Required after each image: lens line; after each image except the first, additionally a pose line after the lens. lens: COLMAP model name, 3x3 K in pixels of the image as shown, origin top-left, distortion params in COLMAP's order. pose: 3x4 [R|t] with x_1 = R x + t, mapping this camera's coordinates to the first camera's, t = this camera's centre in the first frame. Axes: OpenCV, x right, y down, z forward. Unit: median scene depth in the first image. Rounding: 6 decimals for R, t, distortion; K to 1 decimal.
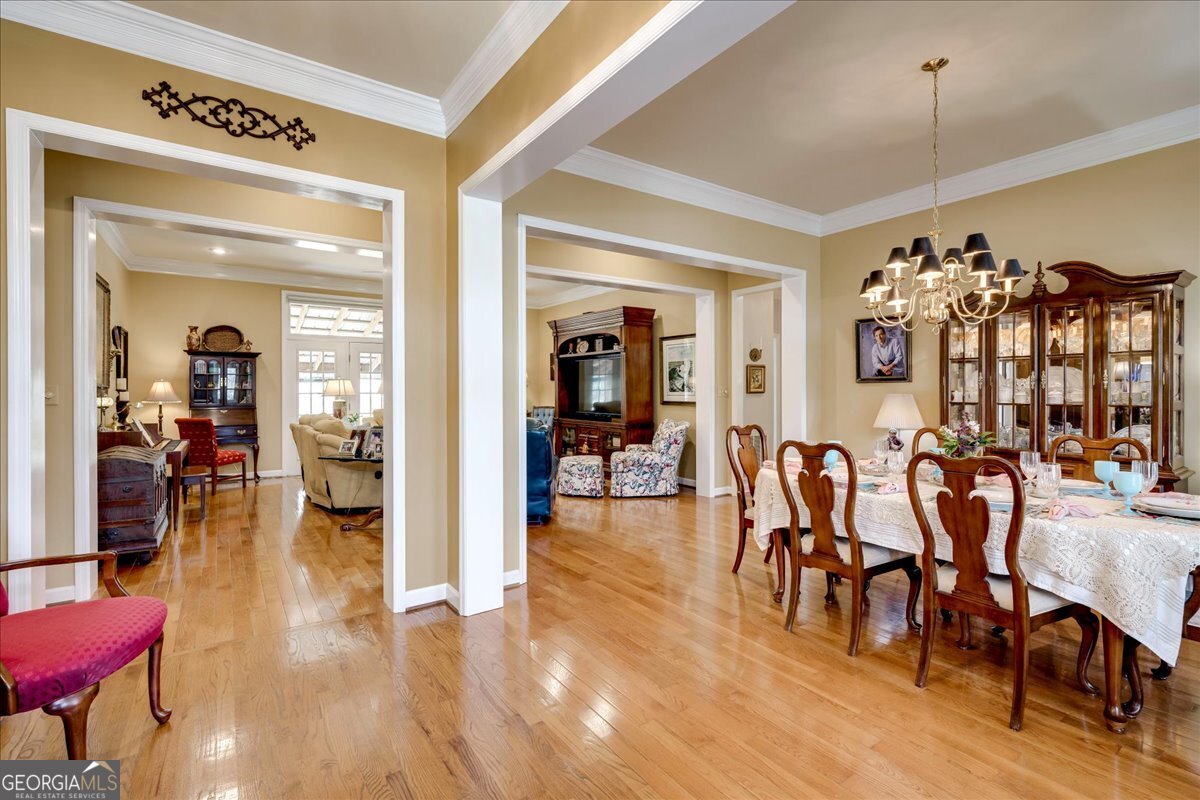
lens RADIAL K [[546.4, 0, 600.0], [0, 546.4, 400.0], [0, 0, 1]] dist [0.001007, 0.000066]
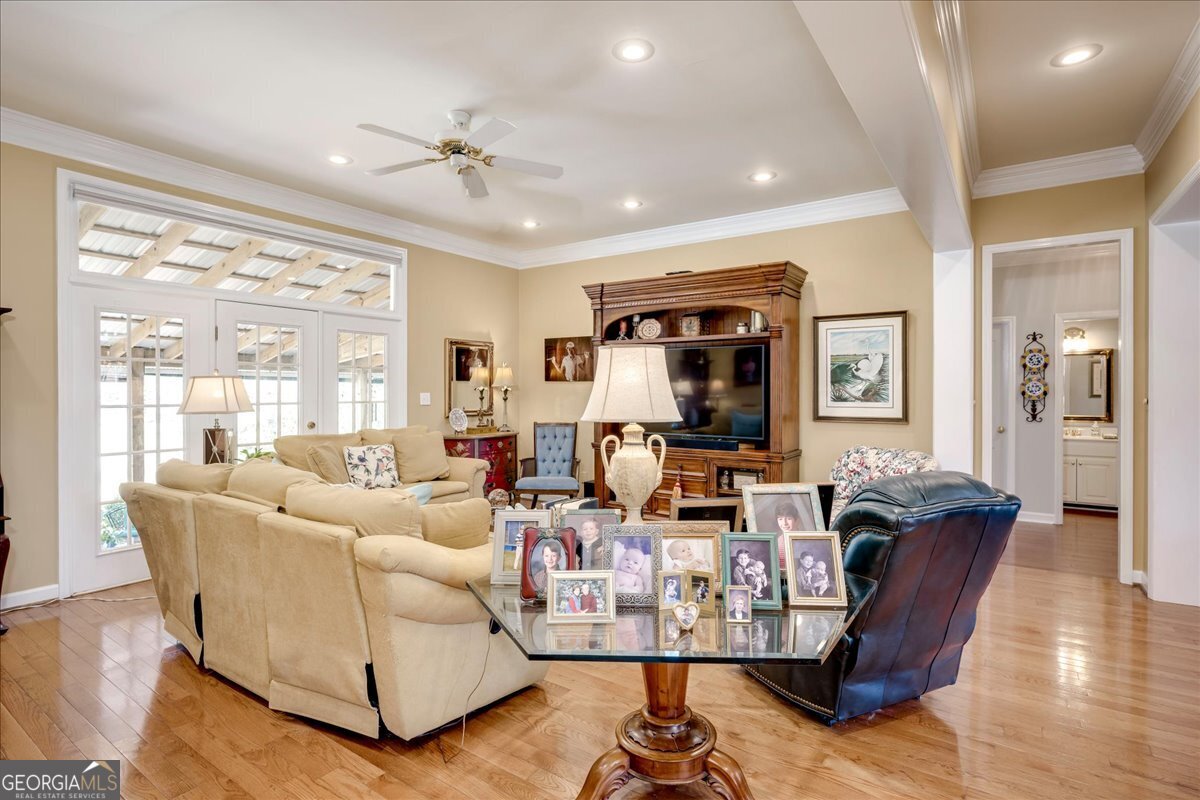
lens RADIAL K [[592.9, 0, 608.4], [0, 592.9, 400.2], [0, 0, 1]] dist [-0.000349, -0.000049]
pose [[0.935511, -0.002525, 0.353289, -0.368542], [0.003708, 0.999990, -0.002672, -0.015657], [-0.353279, 0.003810, 0.935510, 0.441952]]
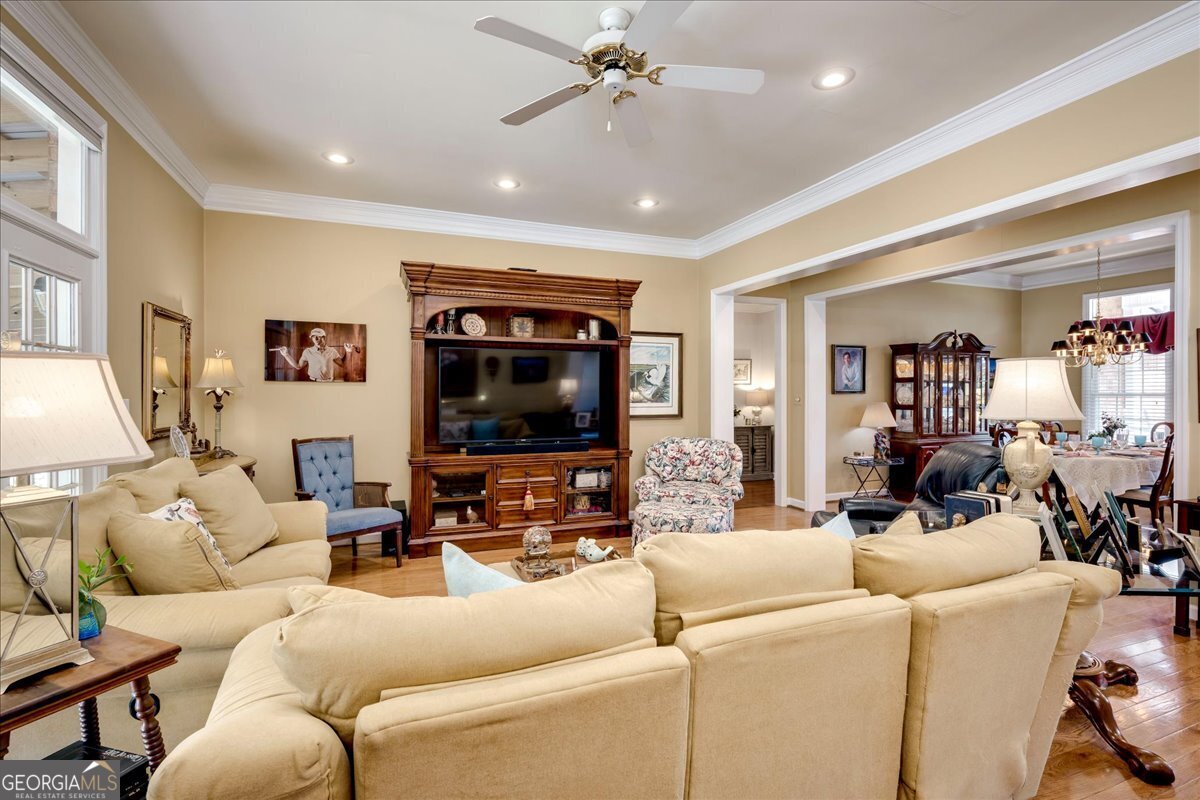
lens RADIAL K [[546.4, 0, 600.0], [0, 546.4, 400.0], [0, 0, 1]] dist [0.001007, 0.000066]
pose [[0.243252, -0.010405, 0.969907, -0.634022], [0.017363, 0.999829, 0.006372, -0.024521], [-0.969808, 0.015291, 0.243391, 0.859414]]
